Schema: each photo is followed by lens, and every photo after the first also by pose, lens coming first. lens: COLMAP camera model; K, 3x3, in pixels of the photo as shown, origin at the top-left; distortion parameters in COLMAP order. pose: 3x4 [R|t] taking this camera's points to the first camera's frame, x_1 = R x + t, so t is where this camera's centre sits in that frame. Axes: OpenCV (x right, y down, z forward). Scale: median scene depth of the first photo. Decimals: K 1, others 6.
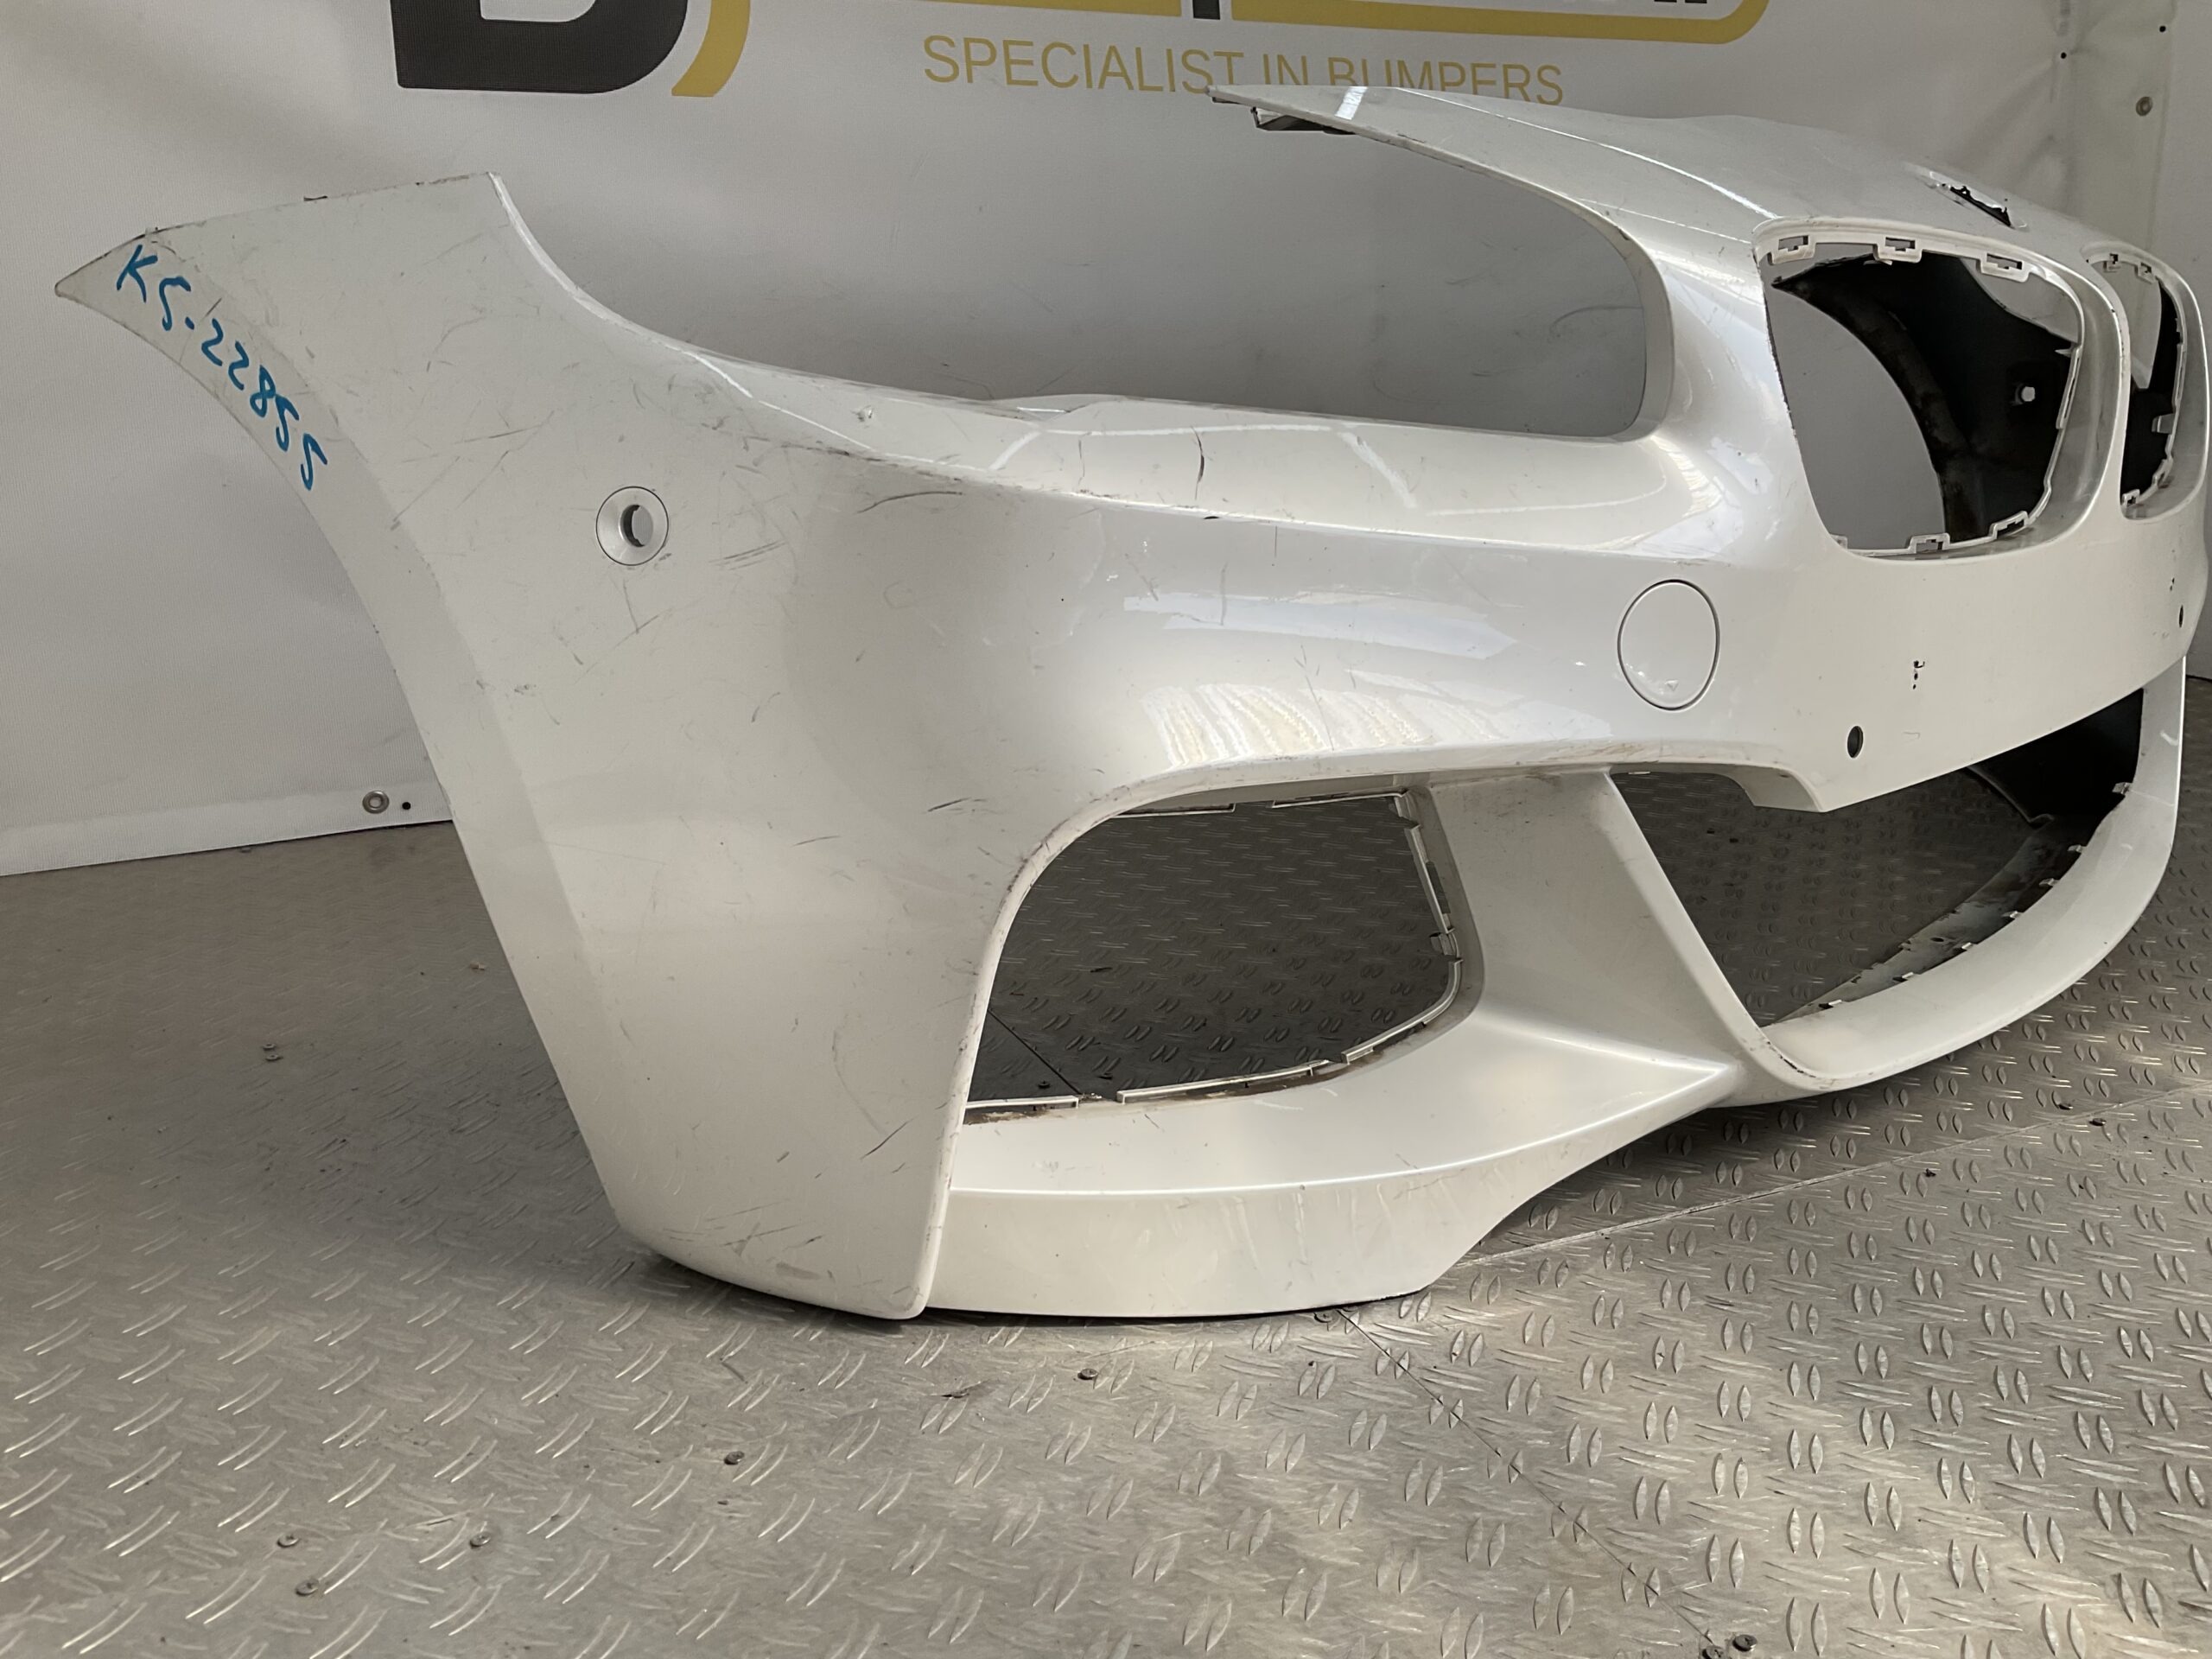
lens RADIAL K [[1836.9, 0, 1084.5], [0, 1836.9, 833.7], [0, 0, 1]] dist [0.061694, -0.119479]
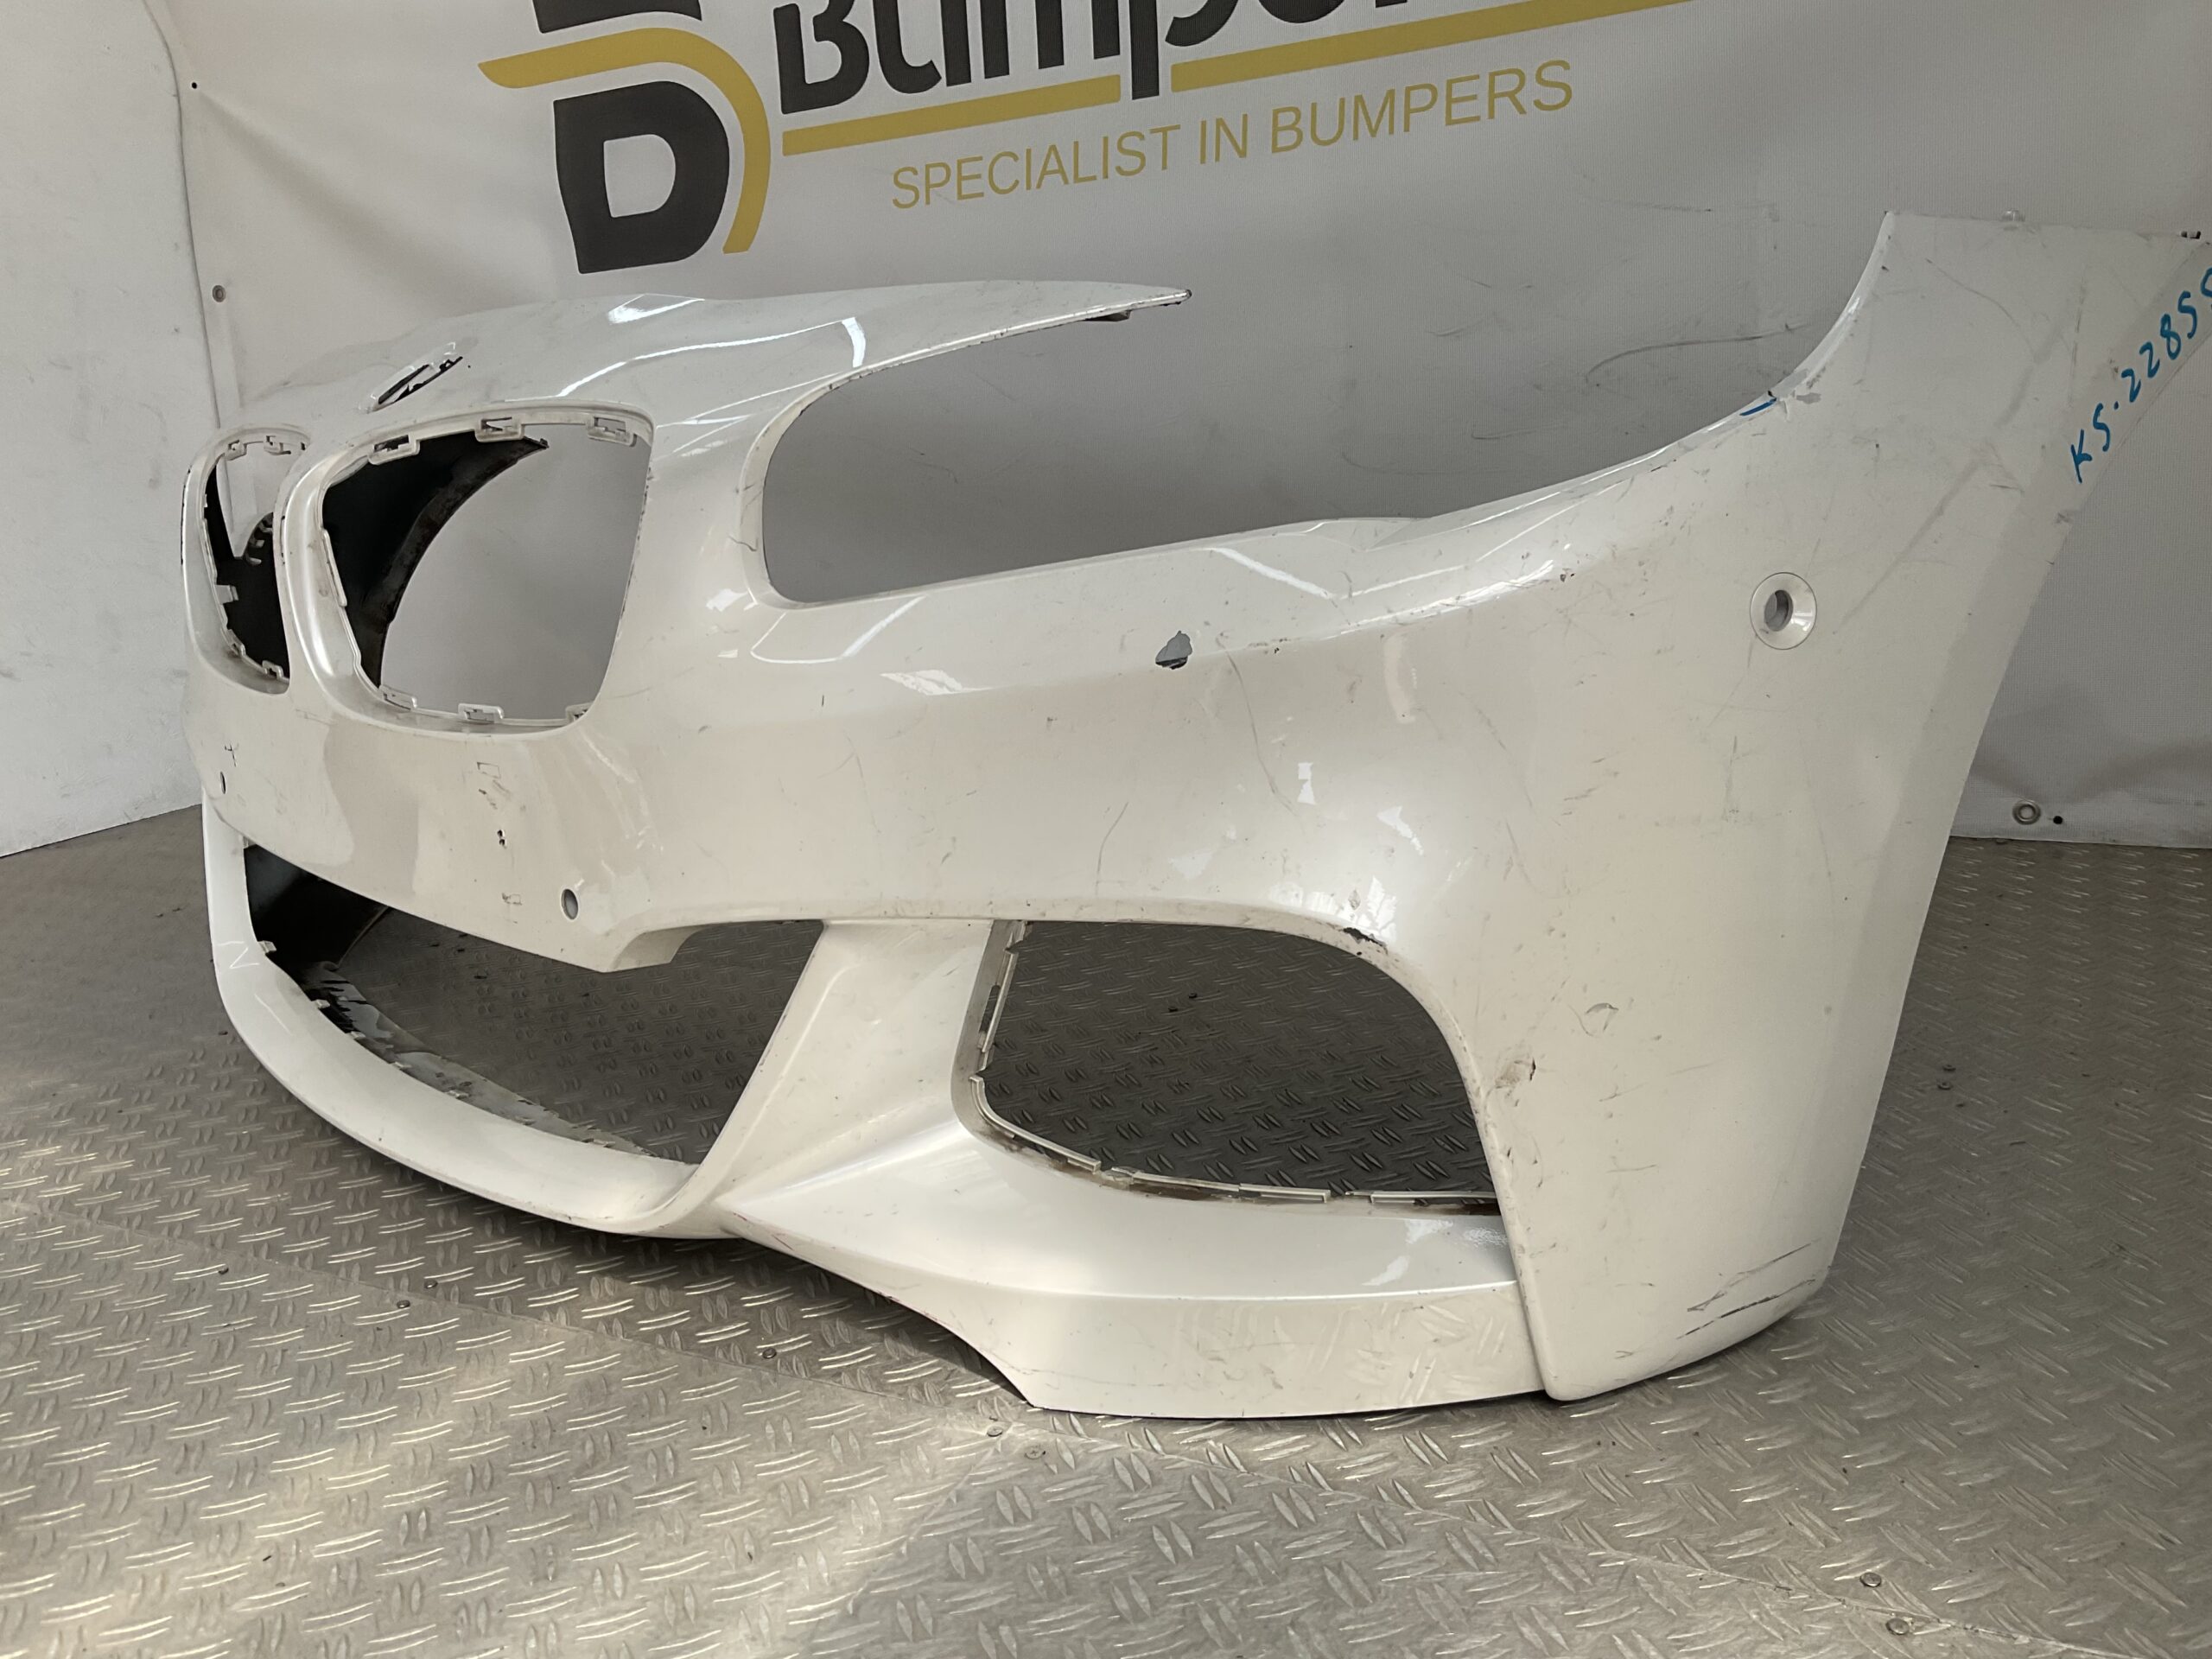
lens RADIAL K [[1836.9, 0, 1074.9], [0, 1836.9, 833.7], [0, 0, 1]] dist [0.061694, -0.119479]
pose [[0.617527, 0.146564, -0.772773, 1.882205], [-0.128948, 0.988057, 0.084352, -0.280419], [0.775907, 0.047558, 0.629052, 0.793850]]
